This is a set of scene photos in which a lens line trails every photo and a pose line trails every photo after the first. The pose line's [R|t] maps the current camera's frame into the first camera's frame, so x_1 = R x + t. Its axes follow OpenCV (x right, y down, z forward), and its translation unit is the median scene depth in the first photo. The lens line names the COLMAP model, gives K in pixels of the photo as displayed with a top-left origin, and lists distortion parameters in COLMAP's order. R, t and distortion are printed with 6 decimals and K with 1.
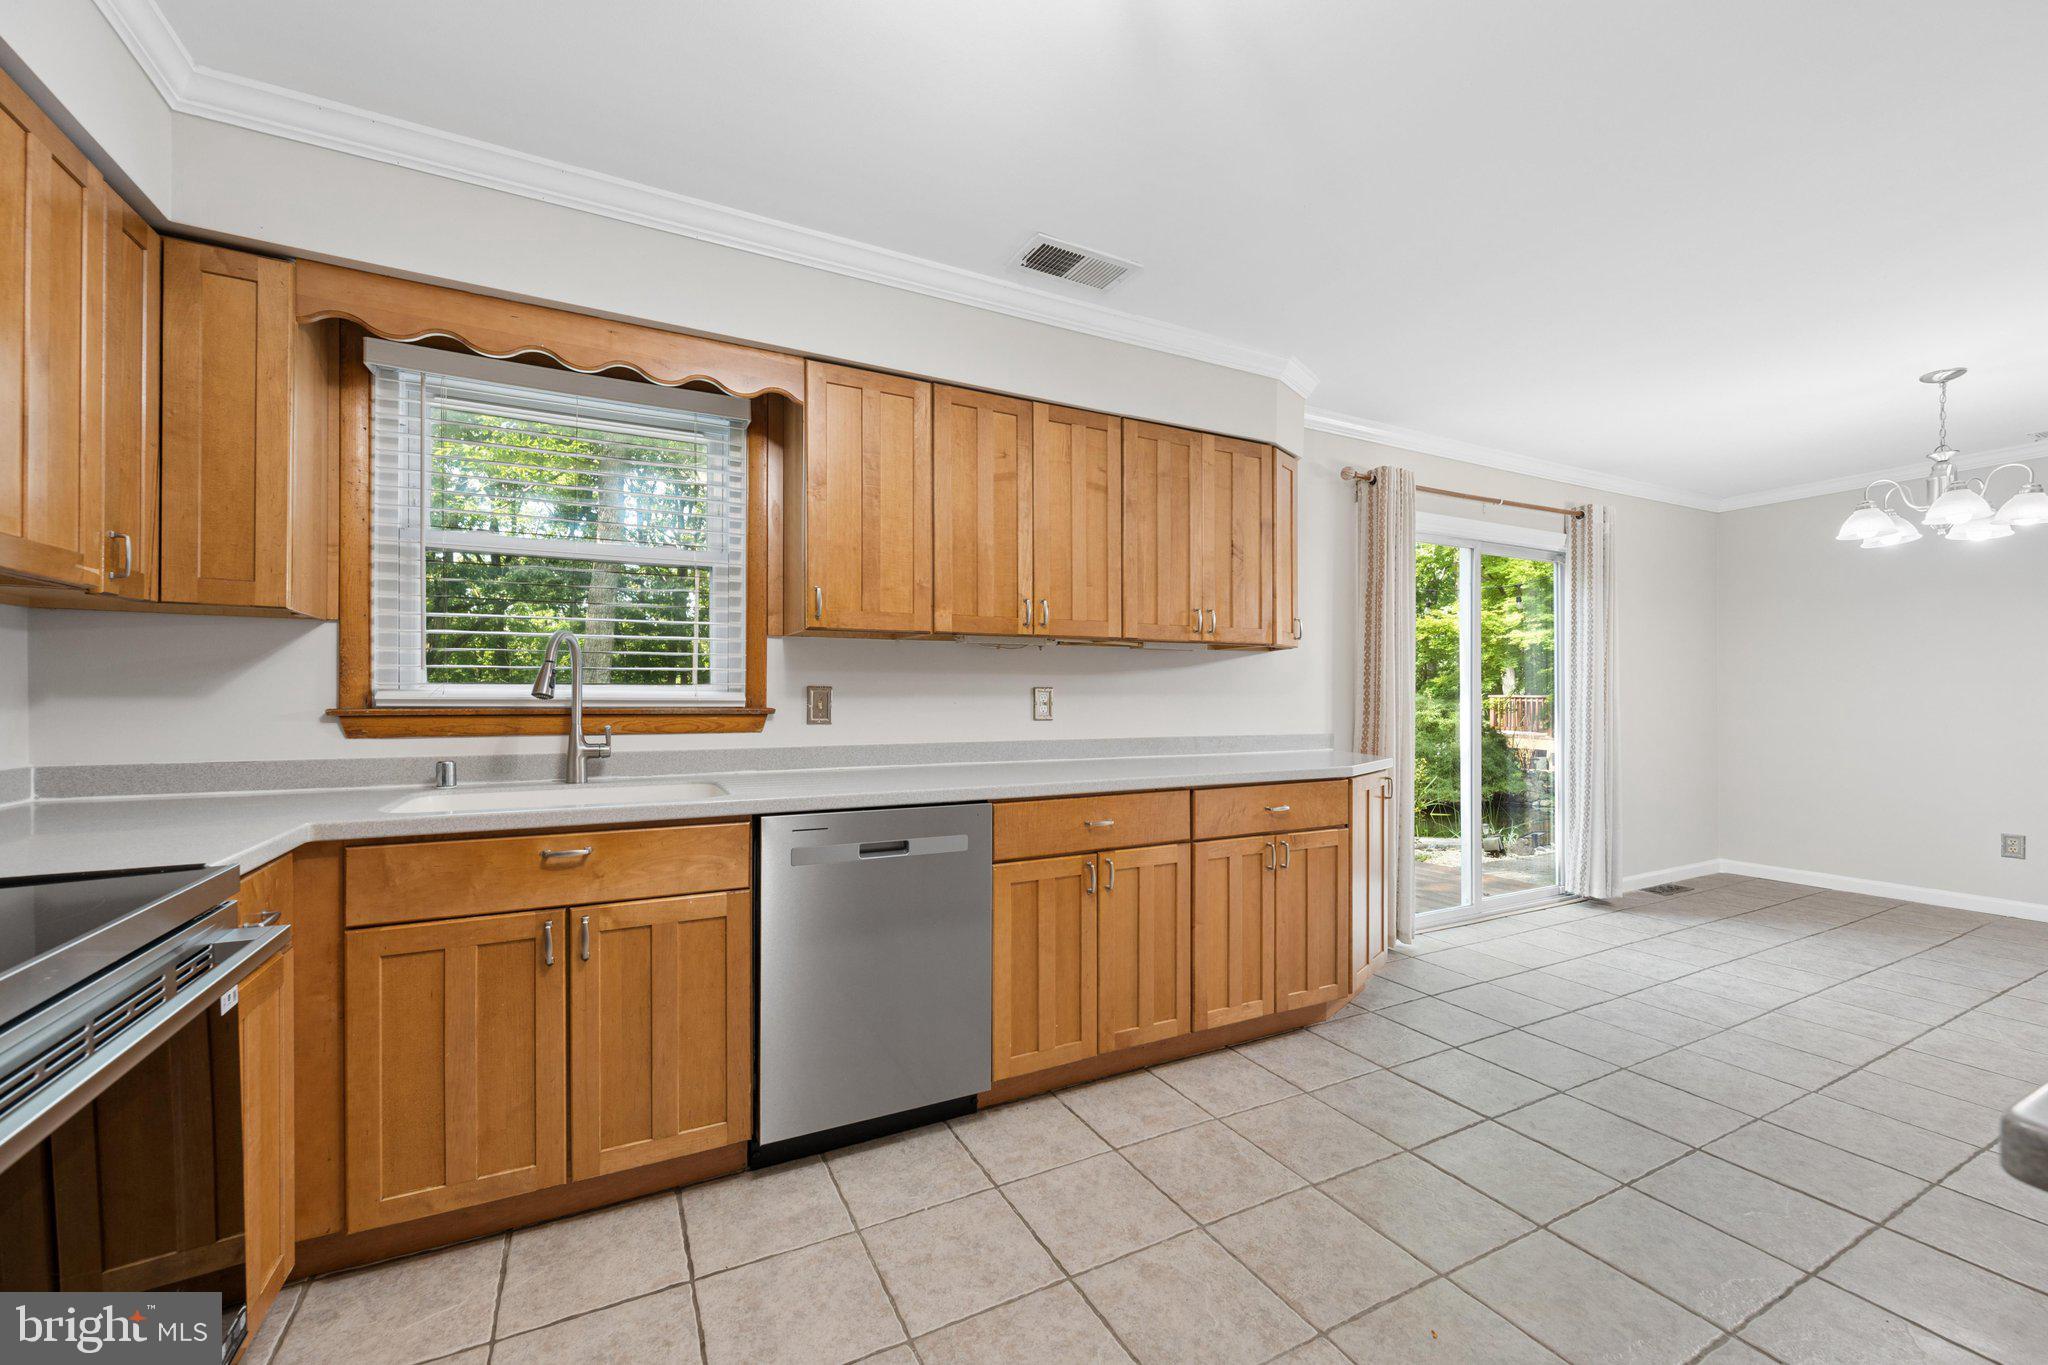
lens RADIAL K [[808.6, 0, 1029.4], [0, 808.6, 690.3], [0, 0, 1]] dist [-0.000565, 0.000005]
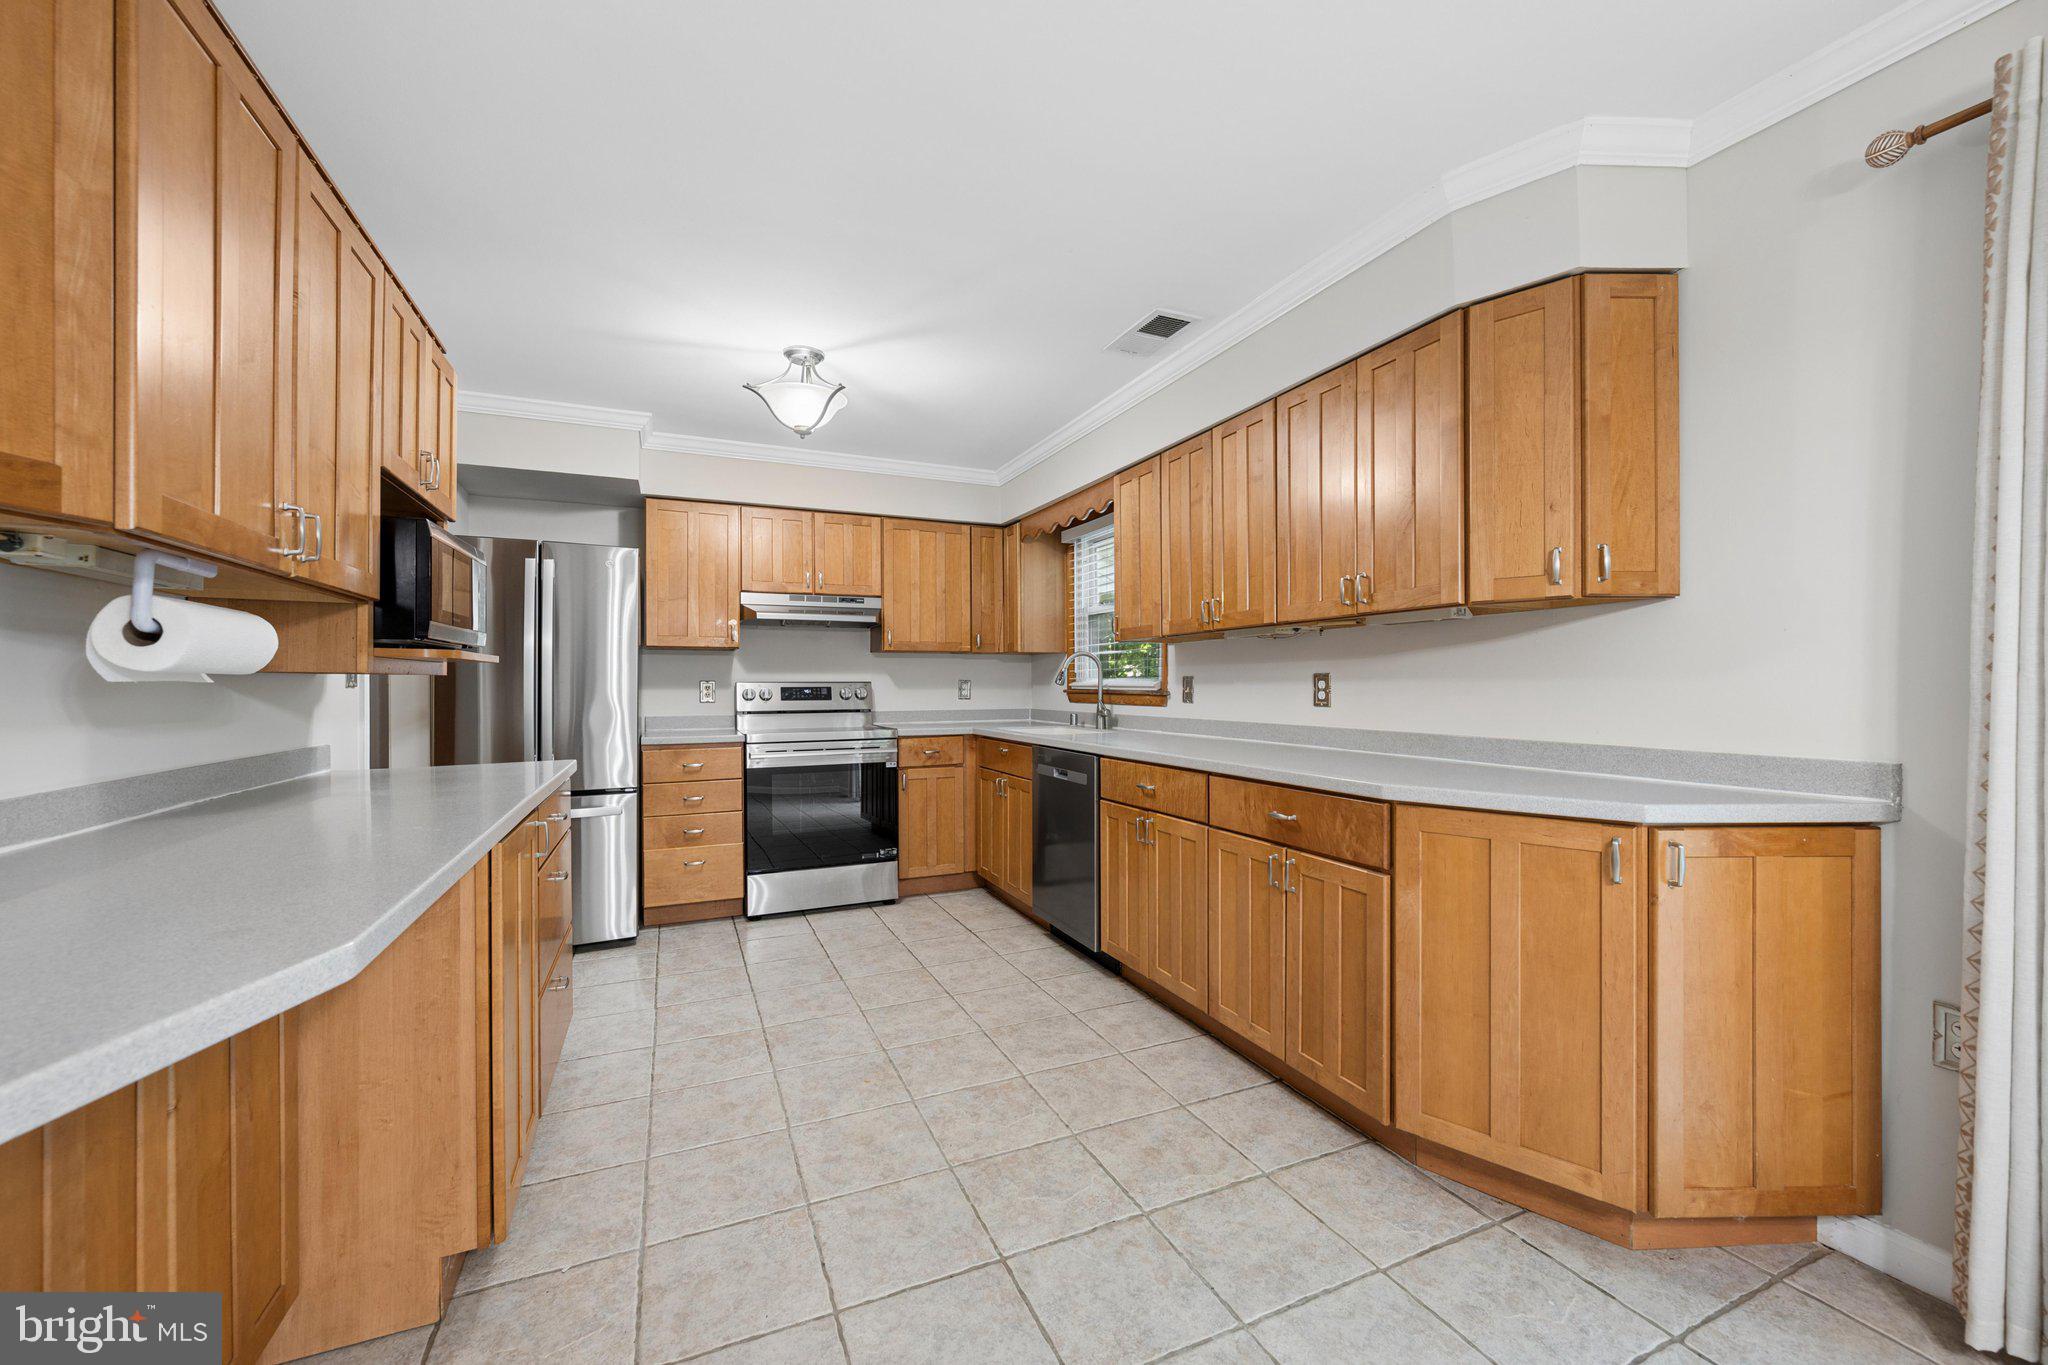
lens RADIAL K [[808.6, 0, 1029.4], [0, 808.6, 690.3], [0, 0, 1]] dist [-0.000565, 0.000005]
pose [[-0.064515, 0.001784, -0.997915, 1.243657], [0.003307, 0.999993, 0.001574, 0.016958], [0.997911, -0.003198, -0.064520, 0.859001]]
